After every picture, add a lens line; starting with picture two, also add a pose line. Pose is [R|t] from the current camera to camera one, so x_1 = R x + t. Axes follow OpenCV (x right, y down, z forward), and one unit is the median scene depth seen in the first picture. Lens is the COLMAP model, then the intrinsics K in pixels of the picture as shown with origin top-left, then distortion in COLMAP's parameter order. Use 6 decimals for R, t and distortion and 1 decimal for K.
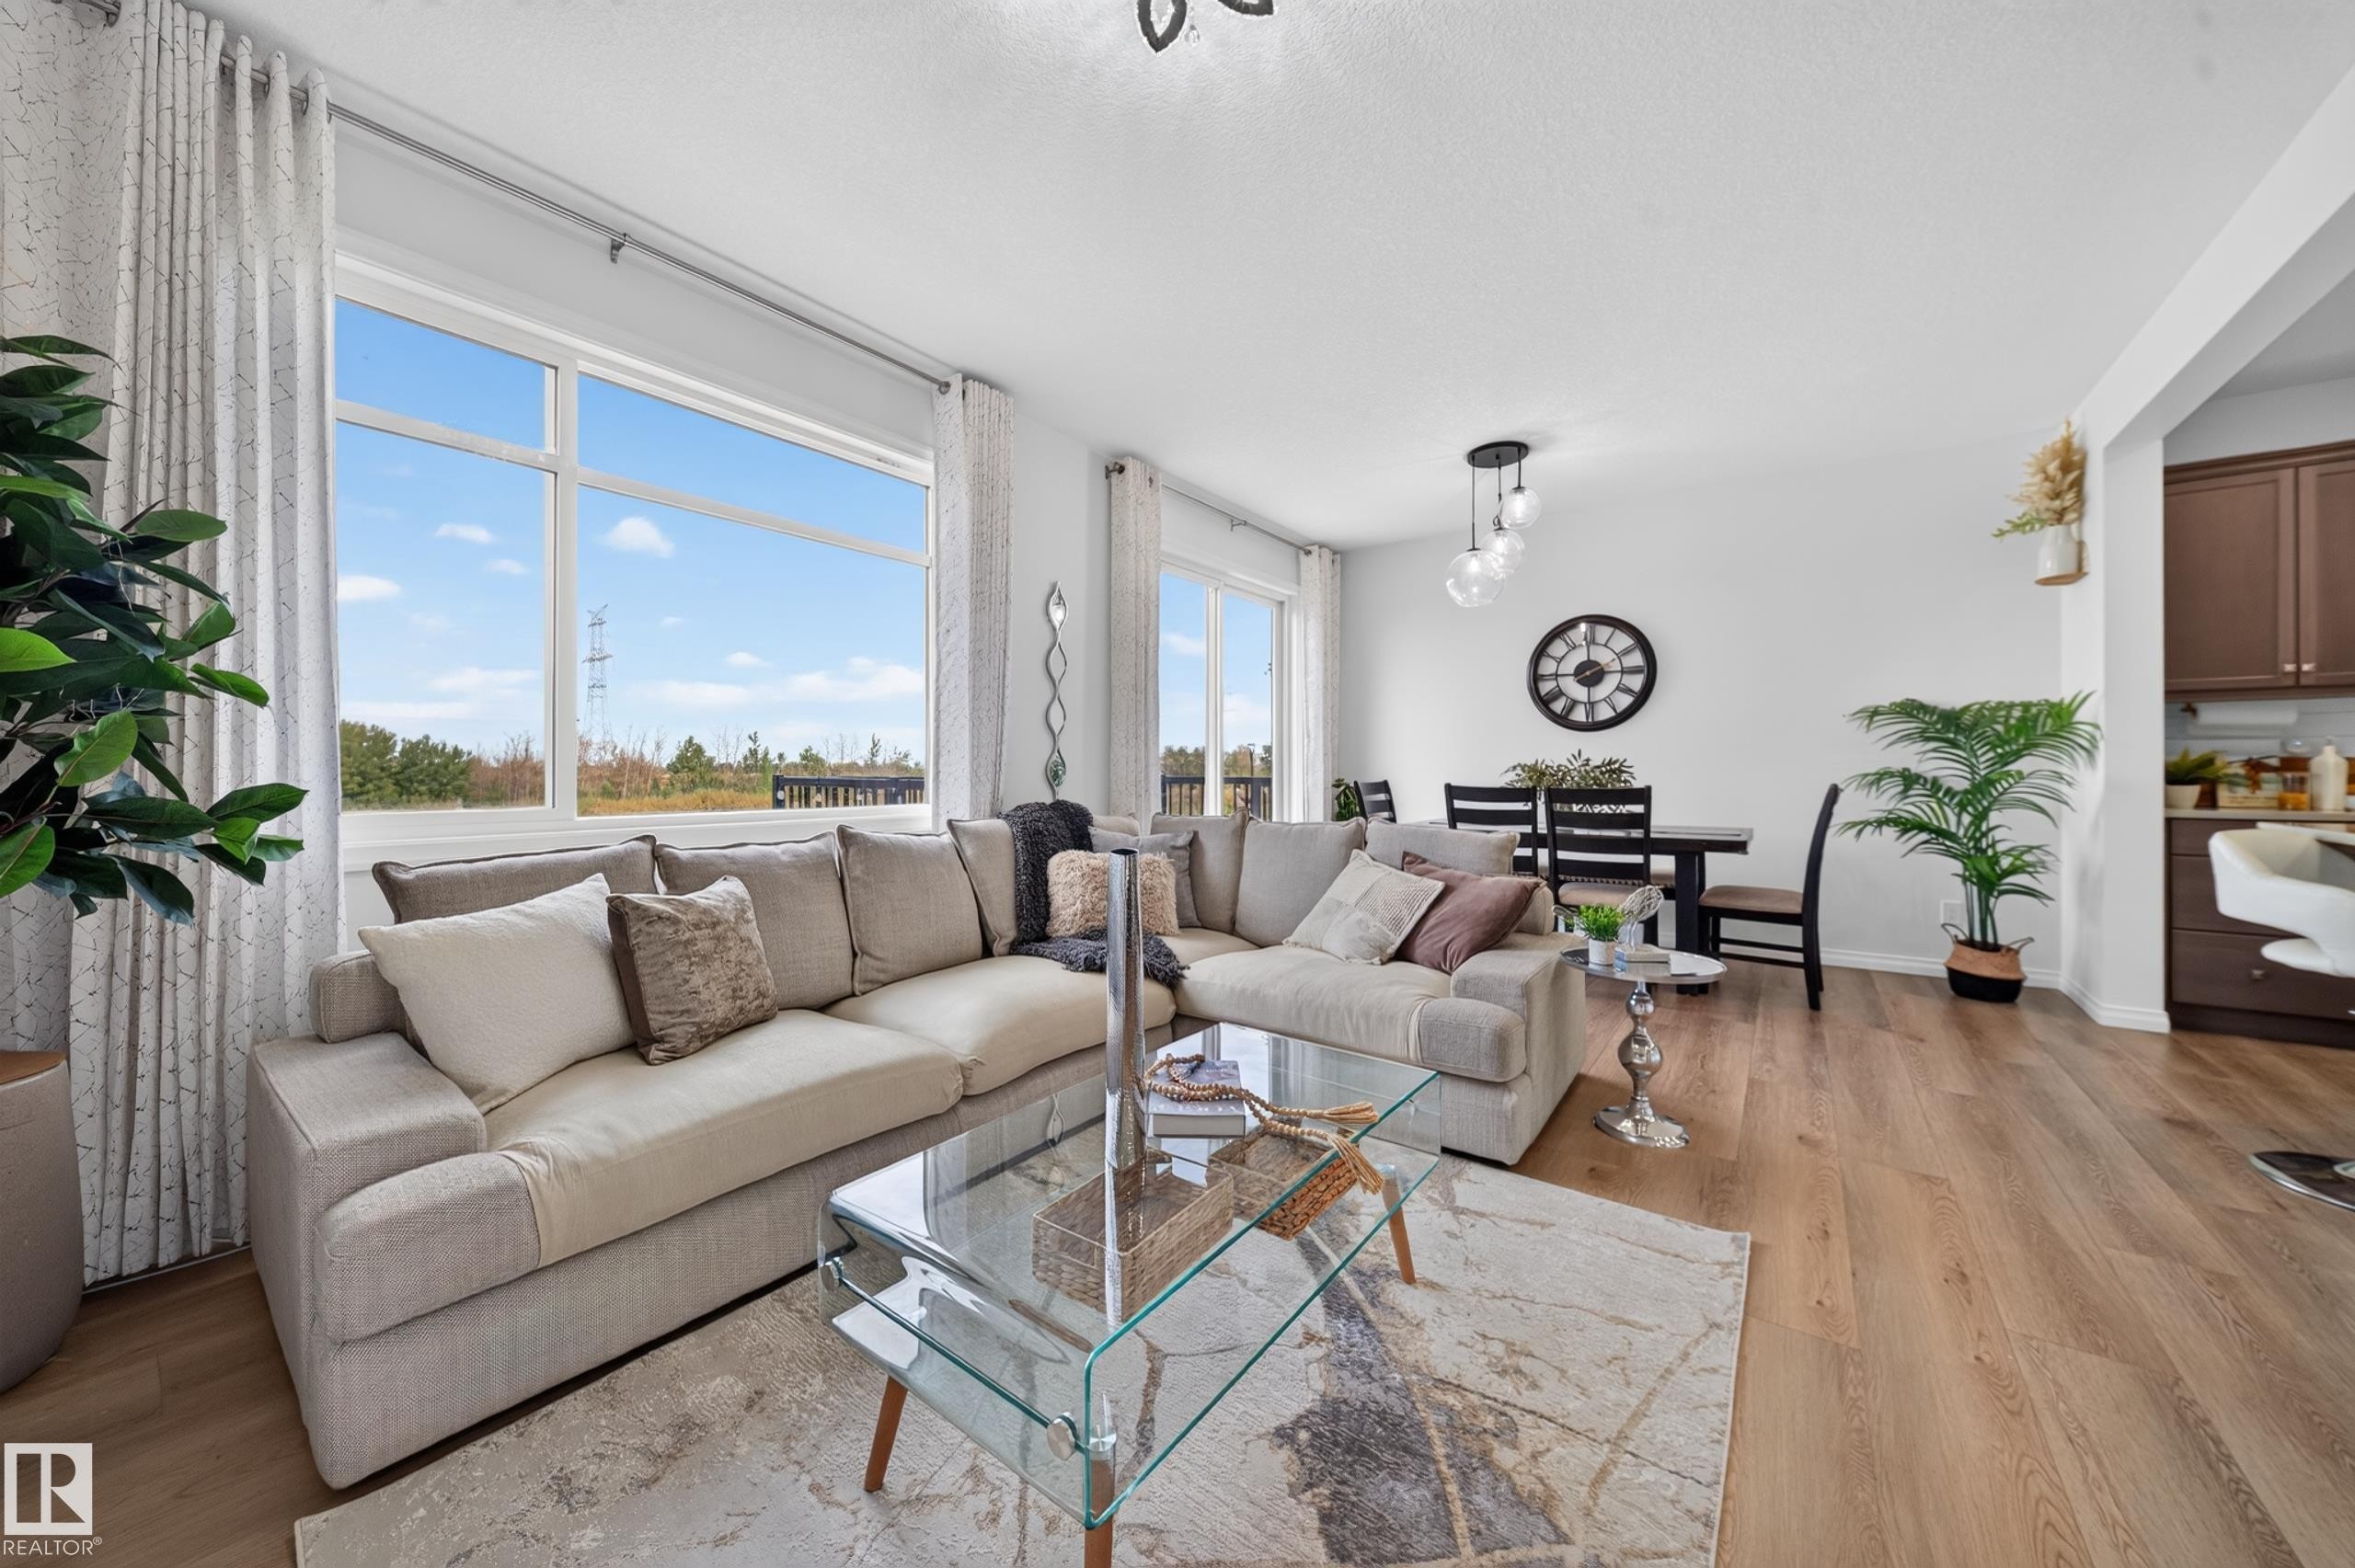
lens RADIAL K [[832.9, 0, 1169.8], [0, 832.9, 785.2], [0, 0, 1]] dist [0.000356, -0.003712]
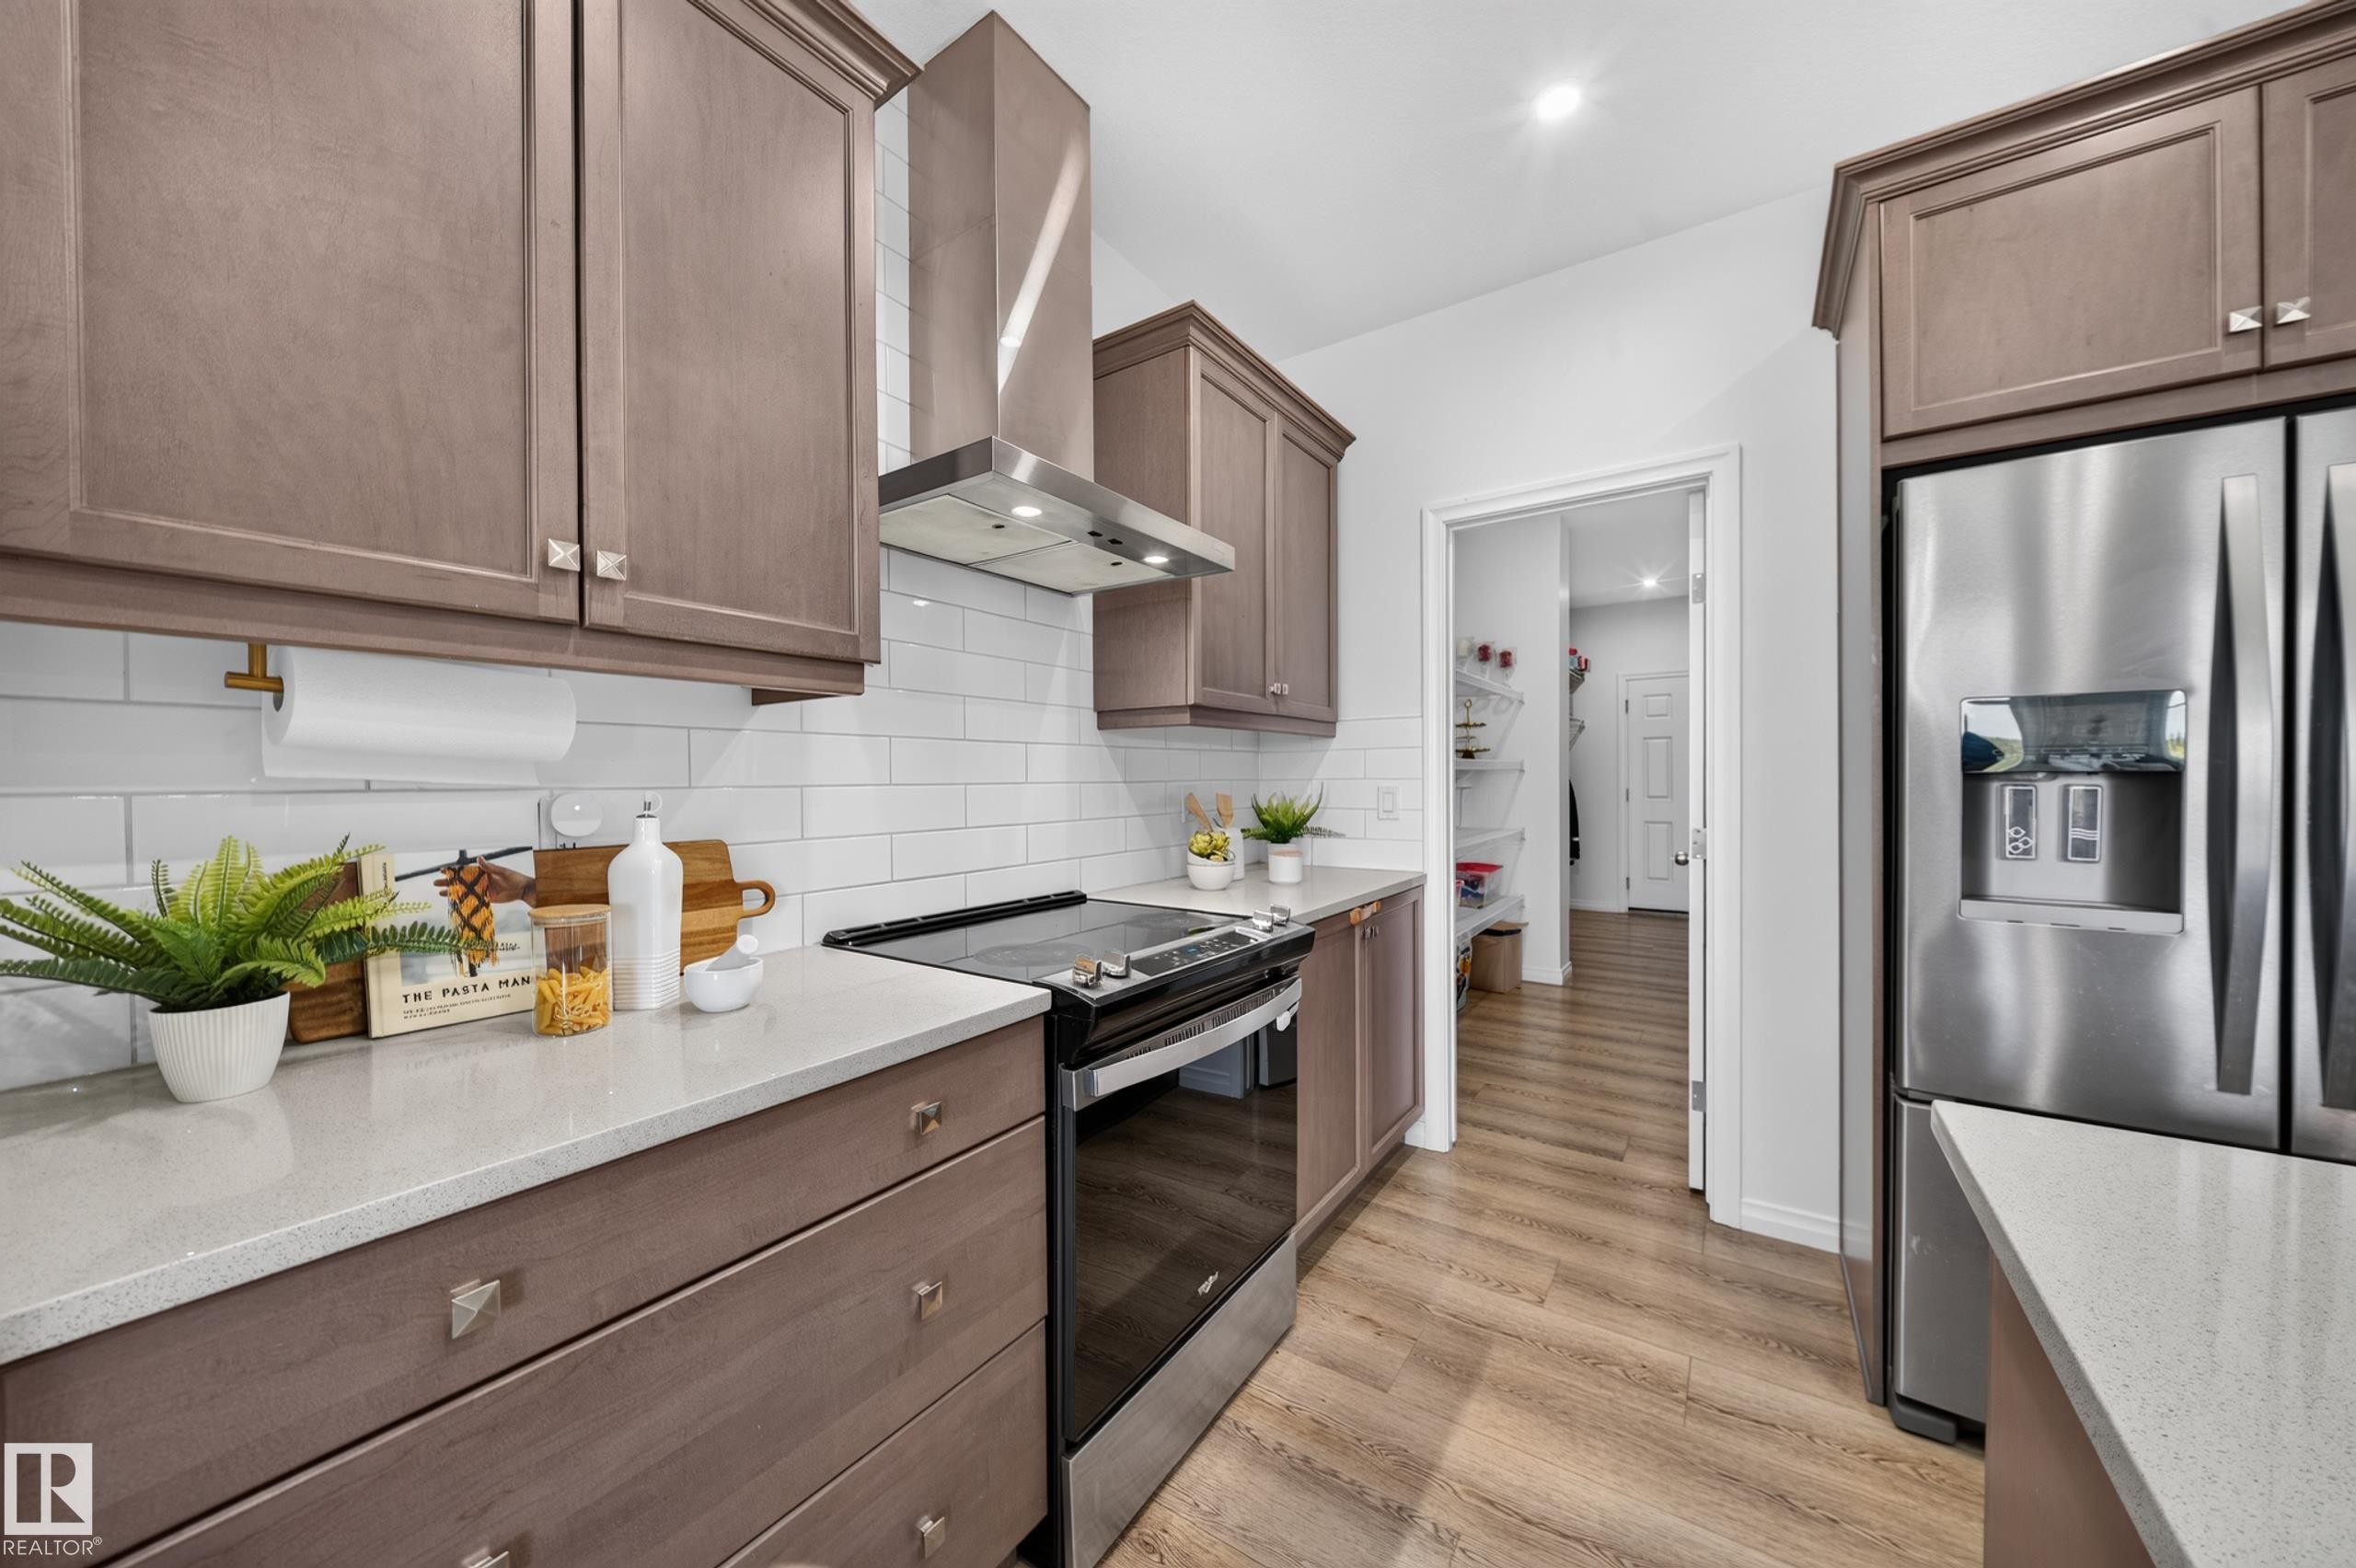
lens RADIAL K [[833.3, 0, 1170.3], [0, 833.3, 785.2], [0, 0, 1]] dist [0.000356, -0.003712]
pose [[-0.038215, -0.005423, 0.999255, 1.060897], [0.024316, 0.999684, 0.006356, -0.059025], [-0.998974, 0.024541, -0.038071, 0.799961]]
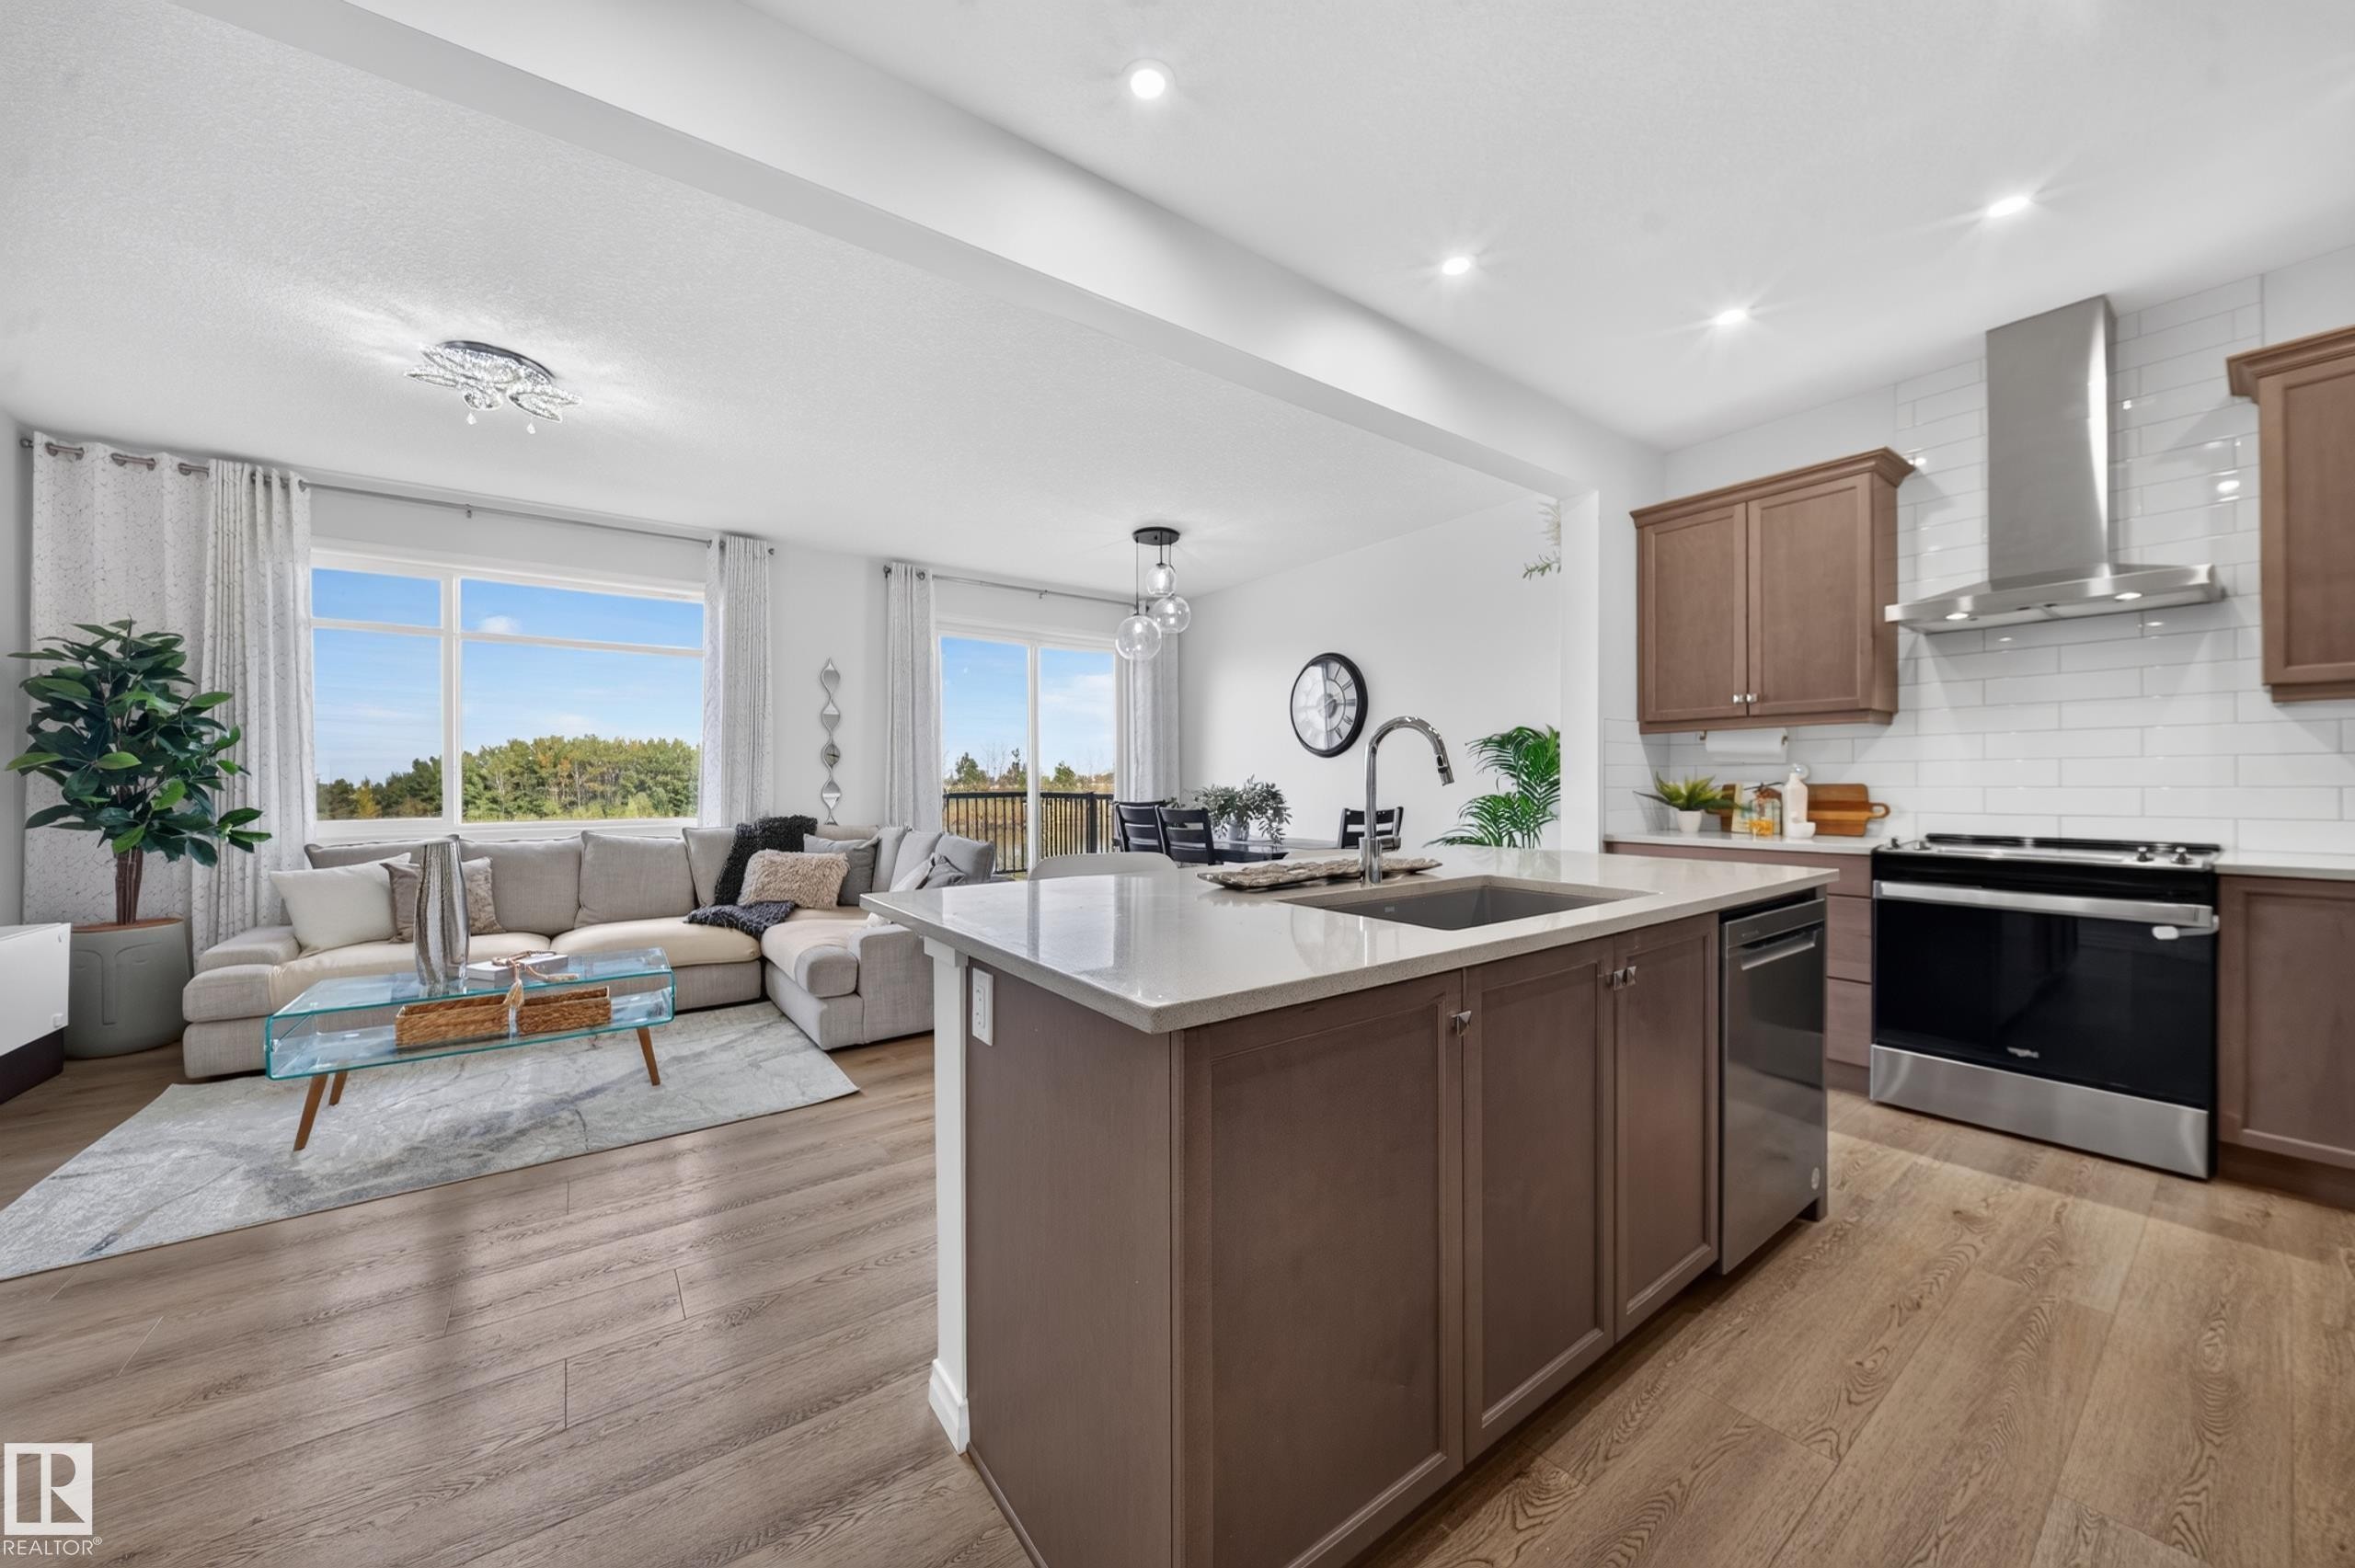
lens RADIAL K [[817.7, 0, 1170.5], [0, 817.7, 802.6], [0, 0, 1]] dist [0.001359, -0.003596]
pose [[0.955685, 0.004090, -0.294364, 0.978604], [-0.001092, 0.999946, 0.010349, -0.021337], [0.294390, -0.009569, 0.955637, -0.192359]]
